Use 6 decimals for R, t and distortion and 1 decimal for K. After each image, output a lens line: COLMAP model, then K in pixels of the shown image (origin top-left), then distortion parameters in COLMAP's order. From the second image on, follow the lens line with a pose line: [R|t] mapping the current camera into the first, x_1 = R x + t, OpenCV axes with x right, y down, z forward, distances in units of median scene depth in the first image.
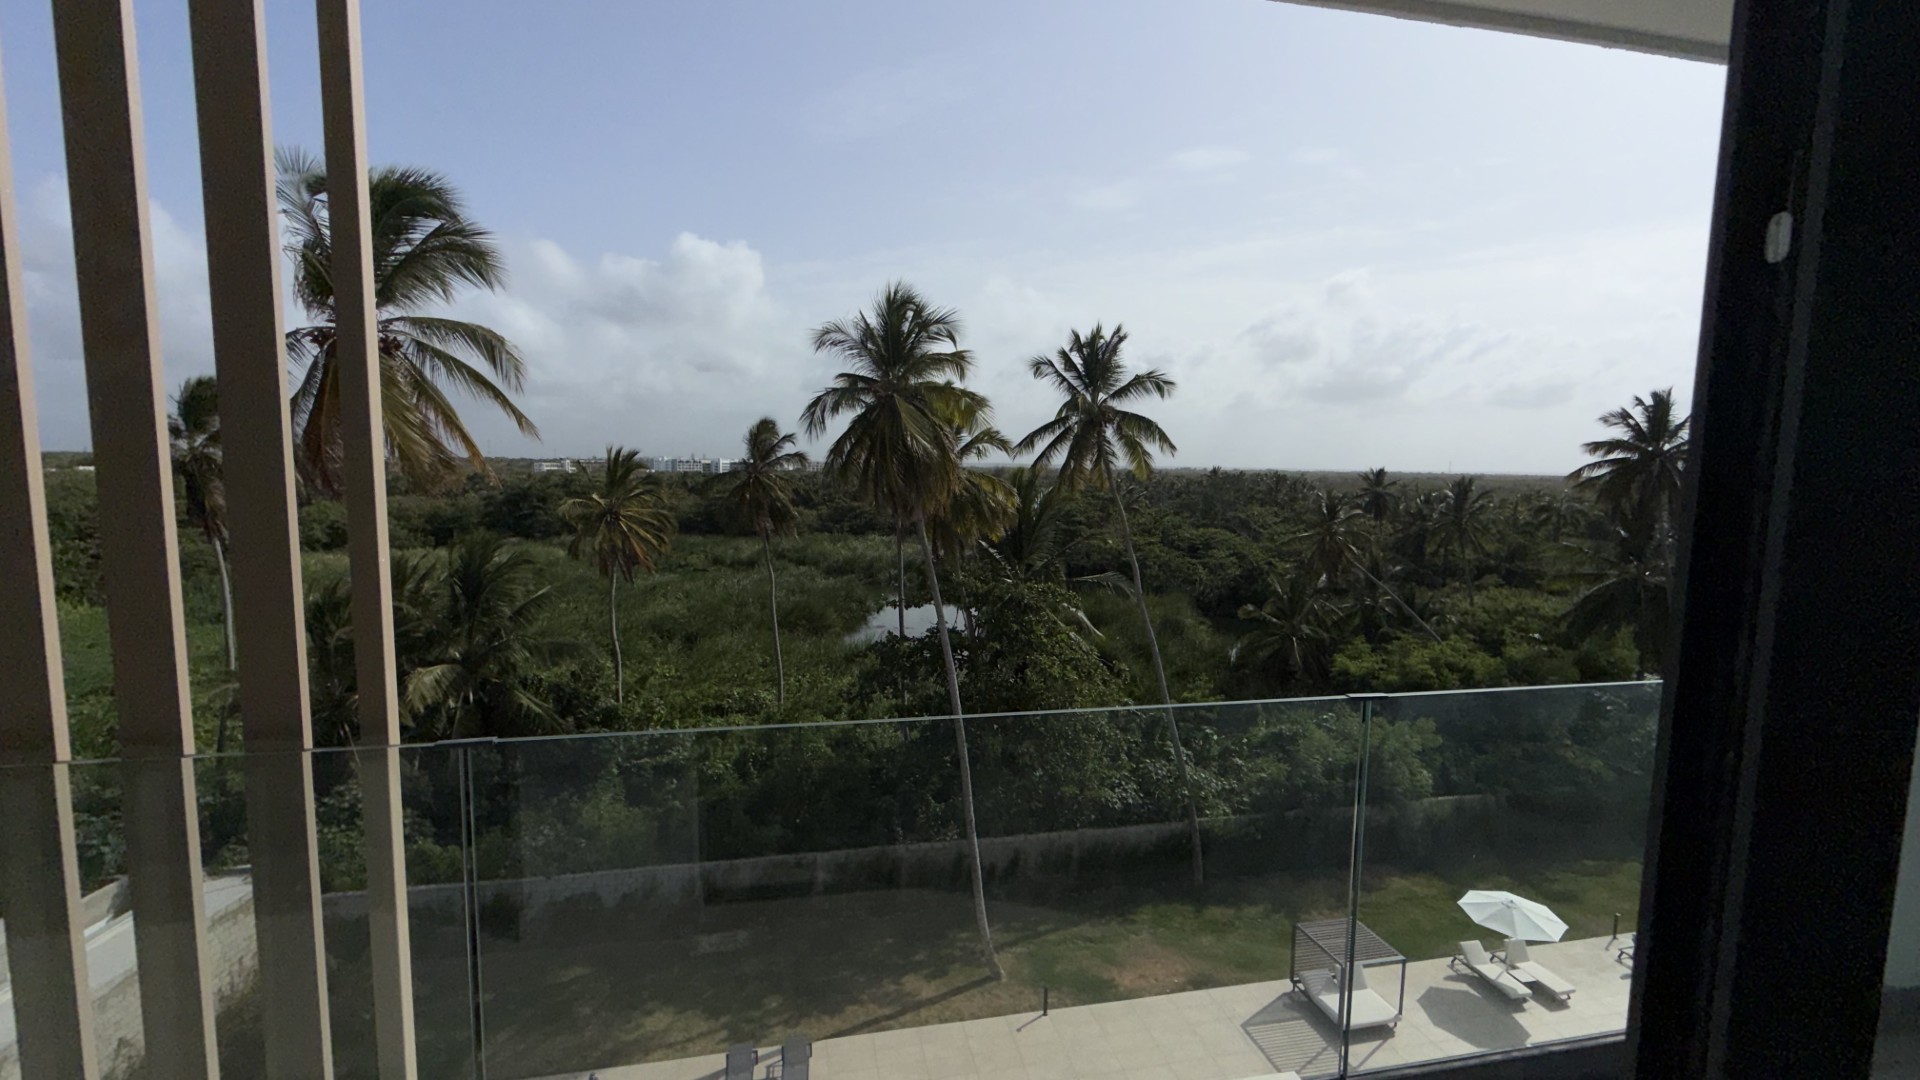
lens RADIAL K [[768.5, 0, 951.5], [0, 768.5, 541.9], [0, 0, 1]] dist [-0.001122, 0.000359]
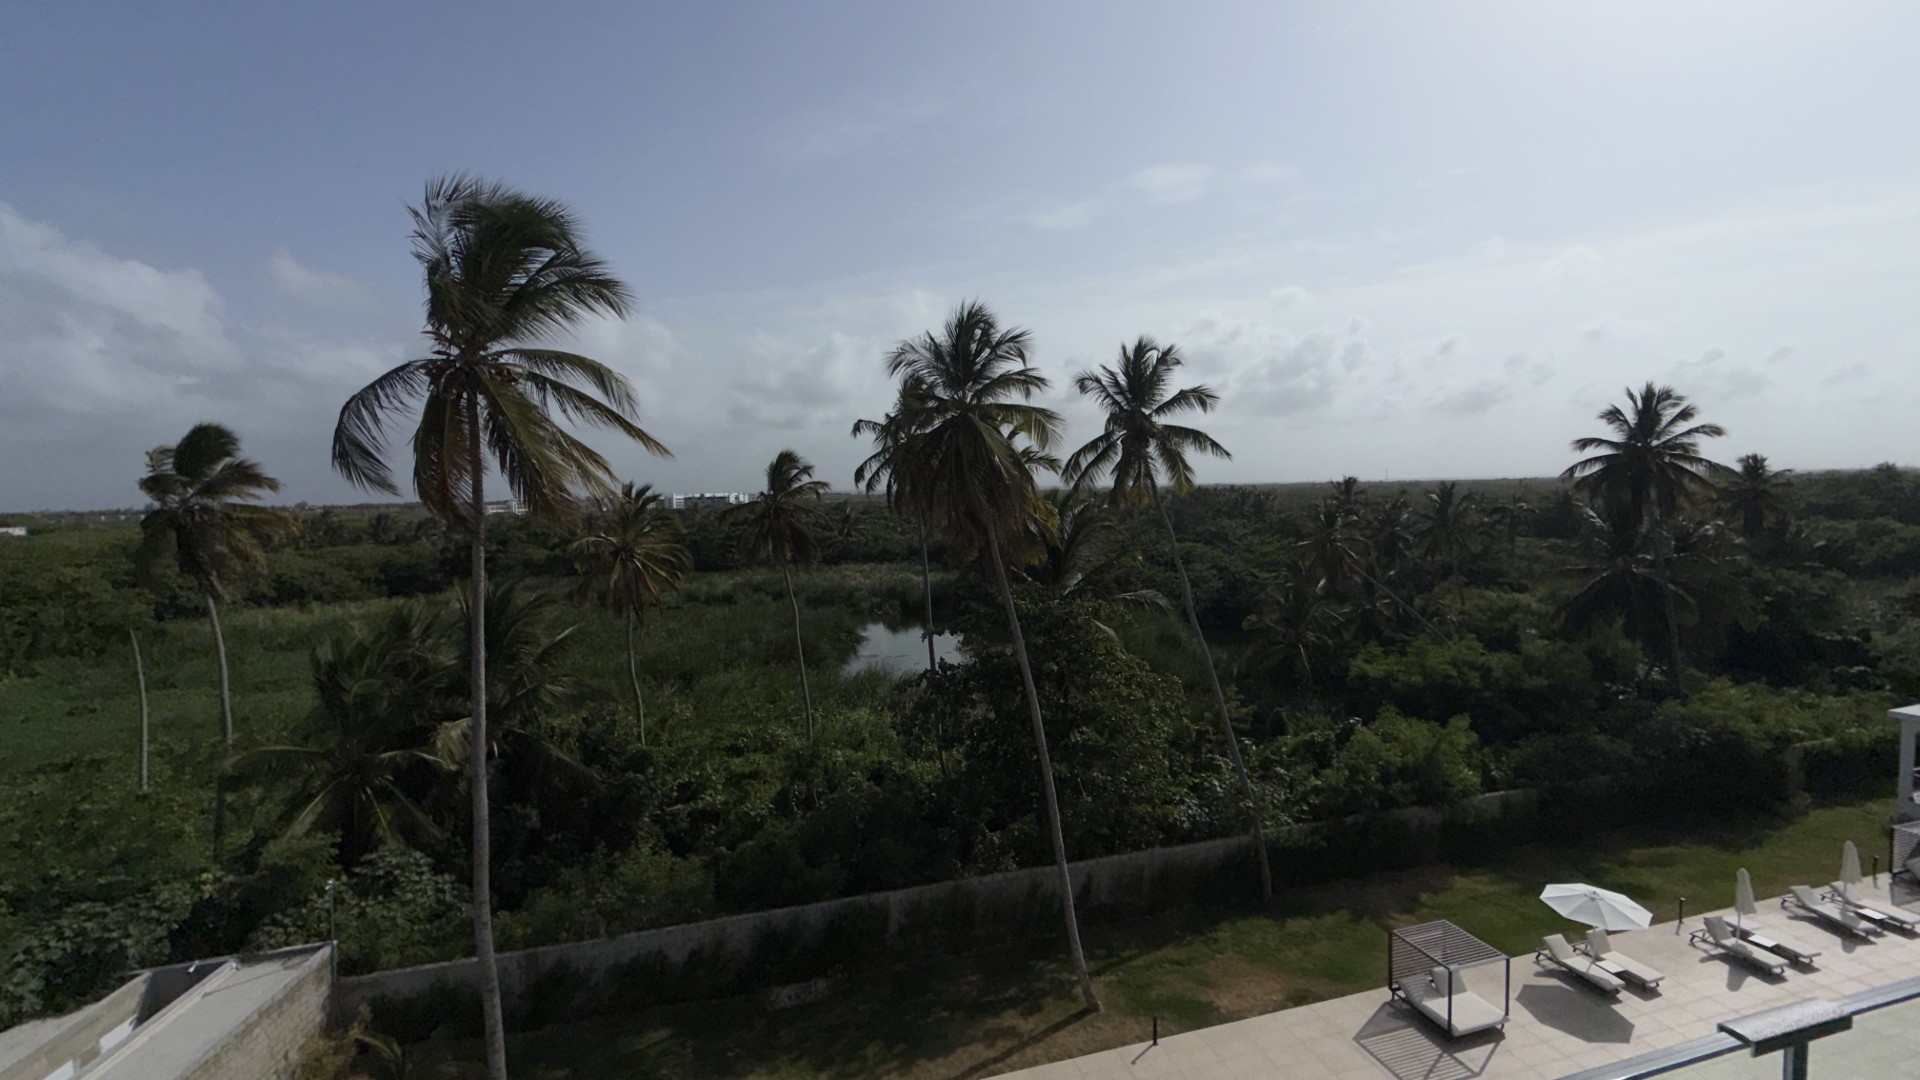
lens RADIAL K [[768.5, 0, 952.0], [0, 768.5, 541.4], [0, 0, 1]] dist [-0.001122, 0.000359]
pose [[0.997426, -0.042997, 0.057382, -0.103101], [0.044921, 0.998456, -0.032664, 0.001003], [-0.055889, 0.035158, 0.997818, 0.015137]]
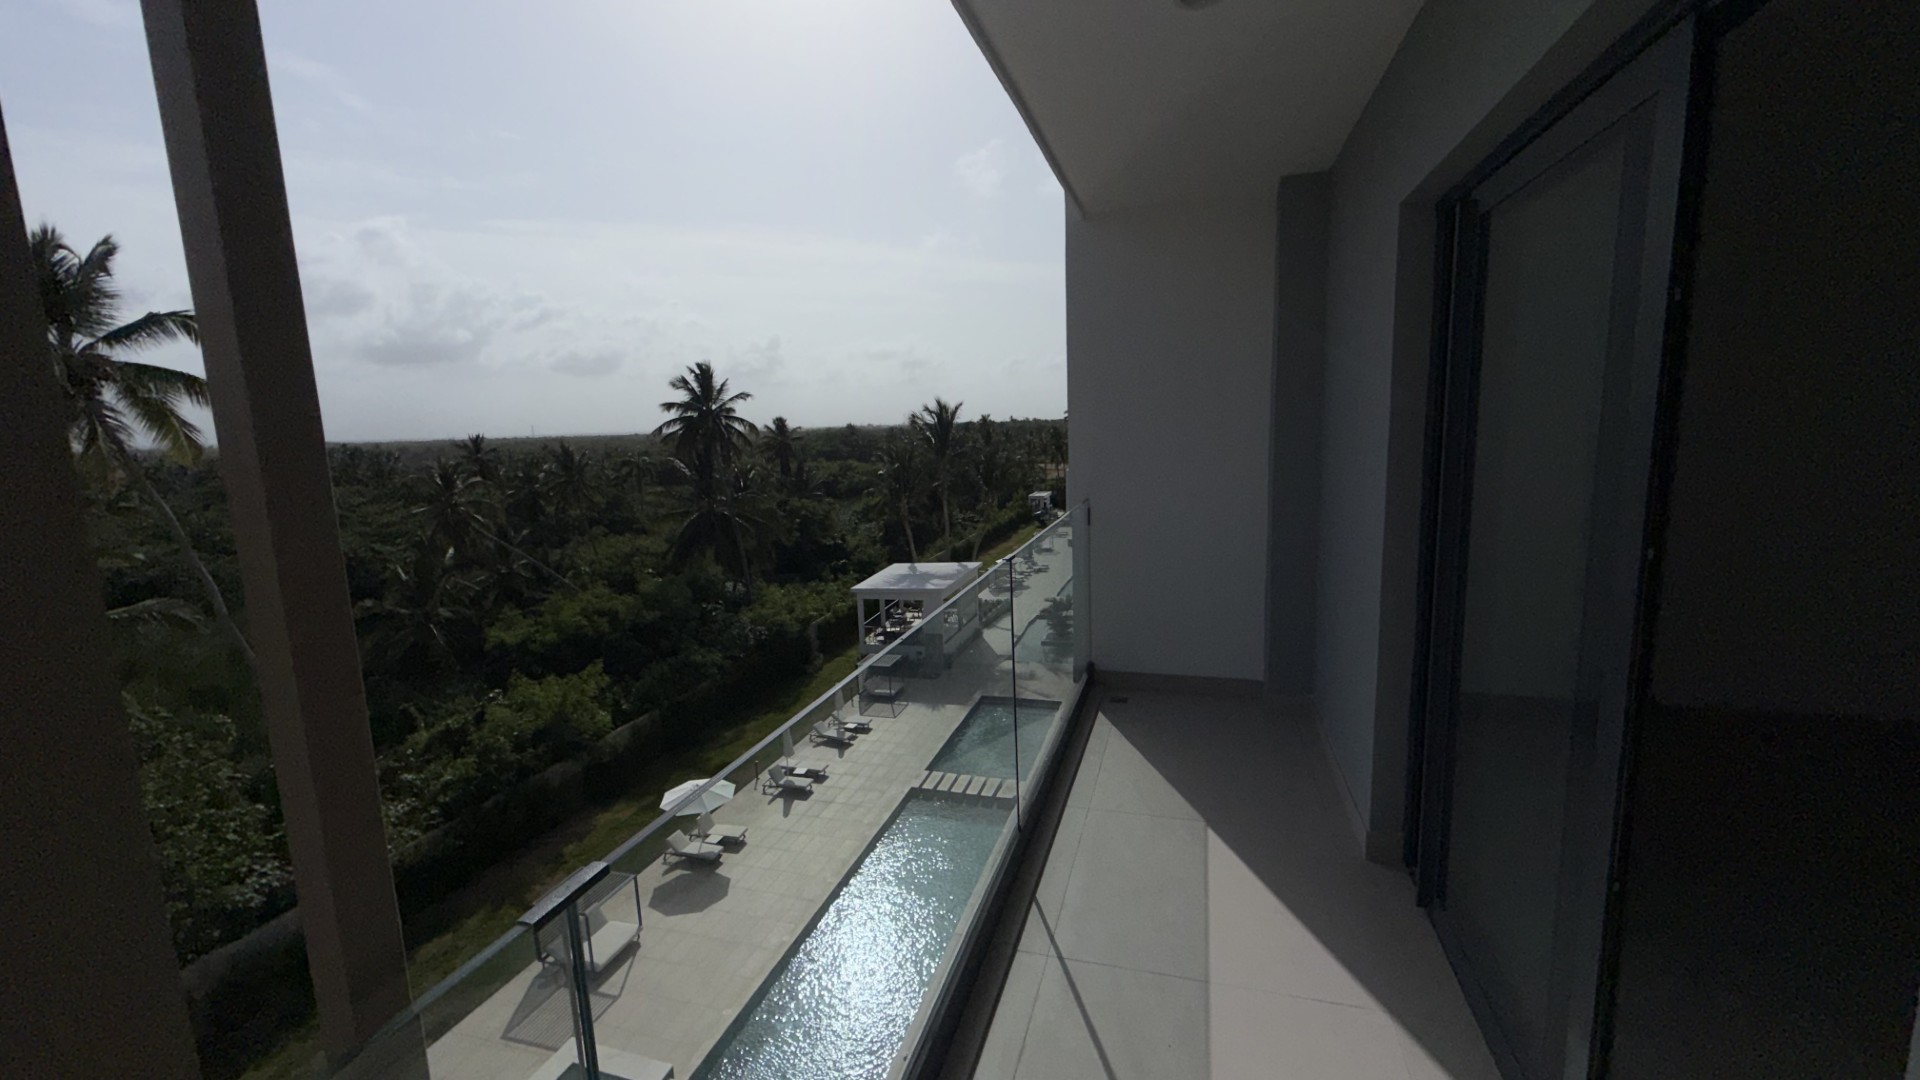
lens RADIAL K [[768.5, 0, 955.5], [0, 768.5, 543.2], [0, 0, 1]] dist [-0.001122, 0.000359]
pose [[0.477652, -0.165291, 0.862860, -0.038259], [0.125645, 0.984898, 0.119116, -0.000175], [-0.869518, 0.051518, 0.491206, 0.022275]]
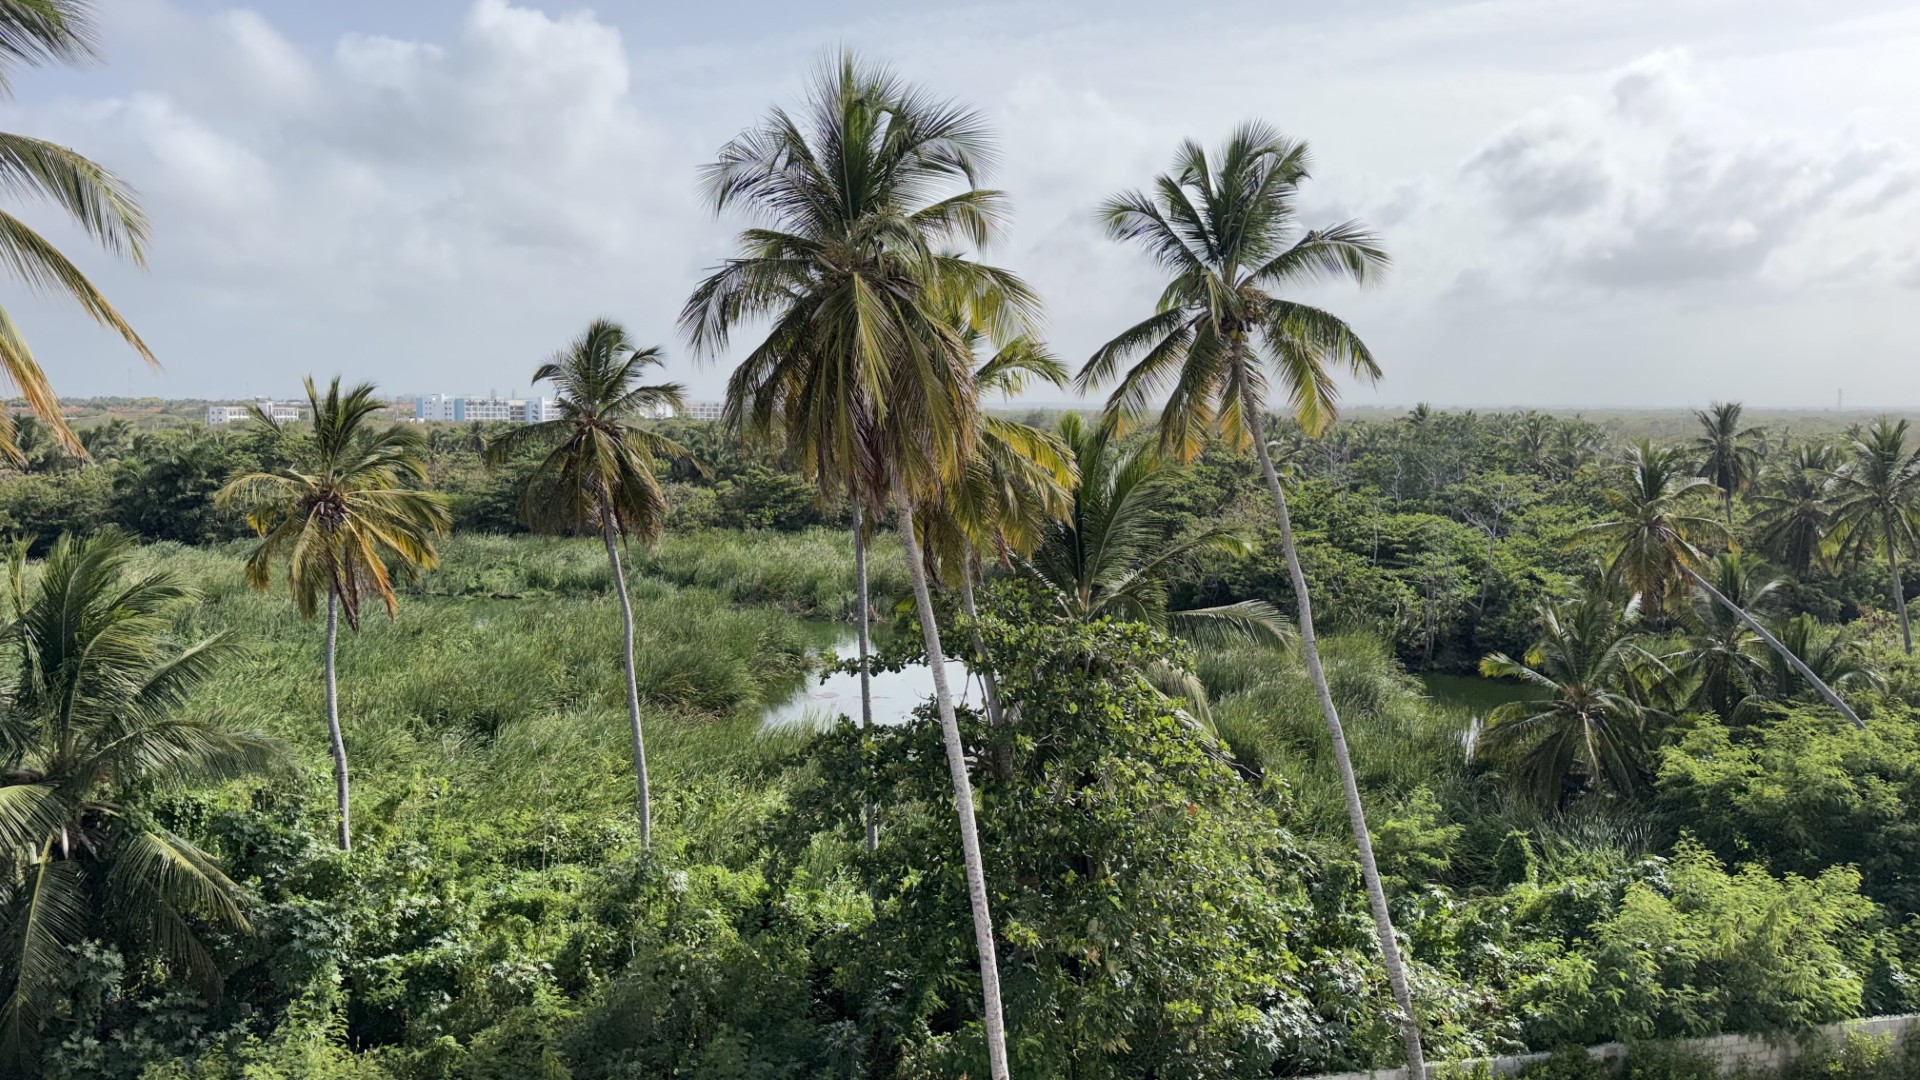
lens RADIAL K [[1350.1, 0, 955.4], [0, 1350.1, 554.1], [0, 0, 1]] dist [0.045712, -0.051930]
pose [[0.999958, -0.009165, 0.000892, -0.002590], [0.009156, 0.999913, 0.009509, -0.004360], [-0.000979, -0.009501, 0.999954, 0.050380]]
